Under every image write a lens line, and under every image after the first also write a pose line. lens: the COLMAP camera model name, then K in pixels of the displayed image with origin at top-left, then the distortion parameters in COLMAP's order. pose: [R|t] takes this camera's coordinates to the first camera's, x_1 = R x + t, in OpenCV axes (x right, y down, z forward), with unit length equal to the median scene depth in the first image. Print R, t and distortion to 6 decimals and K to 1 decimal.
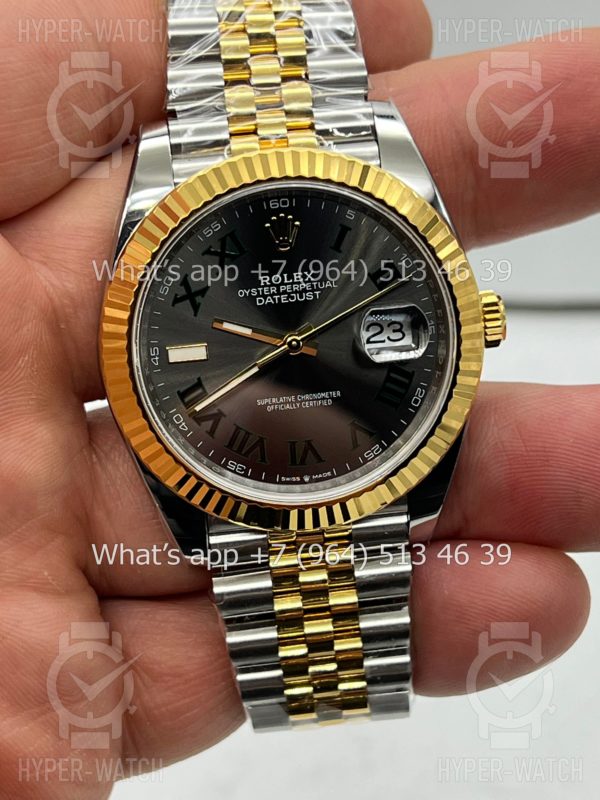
lens RADIAL K [[1807.8, 0, 300.0], [0, 1807.8, 400.0], [0, 0, 1]] dist [0.329421, -0.570208]
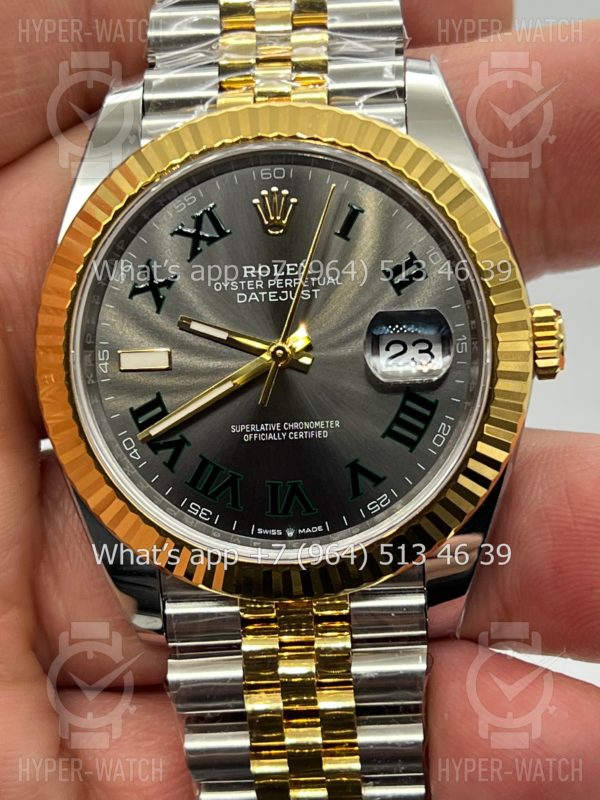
lens RADIAL K [[1807.8, 0, 300.0], [0, 1807.8, 400.0], [0, 0, 1]] dist [0.329421, -0.570208]
pose [[0.986589, 0.050136, -0.155331, 0.124466], [-0.068314, 0.991131, -0.113987, 0.075047], [0.148239, 0.123070, 0.981264, 0.243080]]
